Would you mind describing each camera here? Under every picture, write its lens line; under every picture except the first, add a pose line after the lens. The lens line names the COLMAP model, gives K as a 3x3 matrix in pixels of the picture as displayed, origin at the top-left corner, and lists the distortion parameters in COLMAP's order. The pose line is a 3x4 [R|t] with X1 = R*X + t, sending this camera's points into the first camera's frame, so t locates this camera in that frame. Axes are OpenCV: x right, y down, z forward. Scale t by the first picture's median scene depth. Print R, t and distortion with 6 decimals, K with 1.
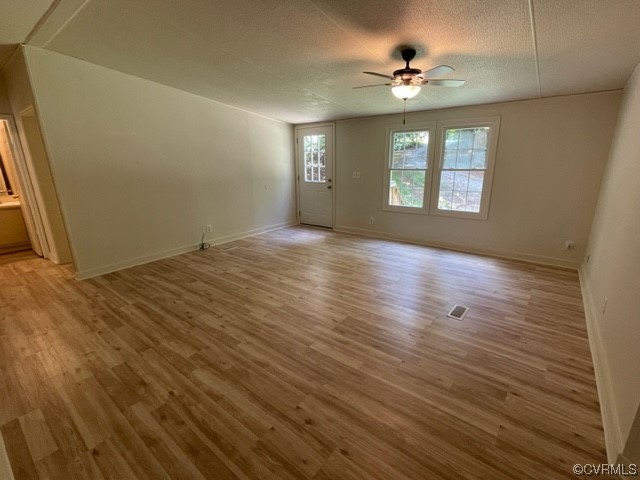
lens RADIAL K [[295.7, 0, 315.2], [0, 295.7, 242.8], [0, 0, 1]] dist [-0.003022, -0.000243]
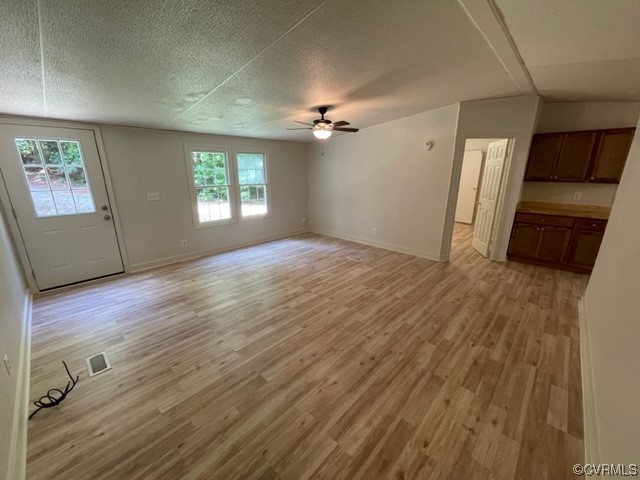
lens RADIAL K [[261.7, 0, 318.0], [0, 261.7, 241.3], [0, 0, 1]] dist [-0.004286, 0.000322]
pose [[0.085457, -0.253462, 0.963563, -1.110939], [0.265536, 0.937917, 0.223165, -0.302494], [-0.960306, 0.236789, 0.147455, 0.956175]]
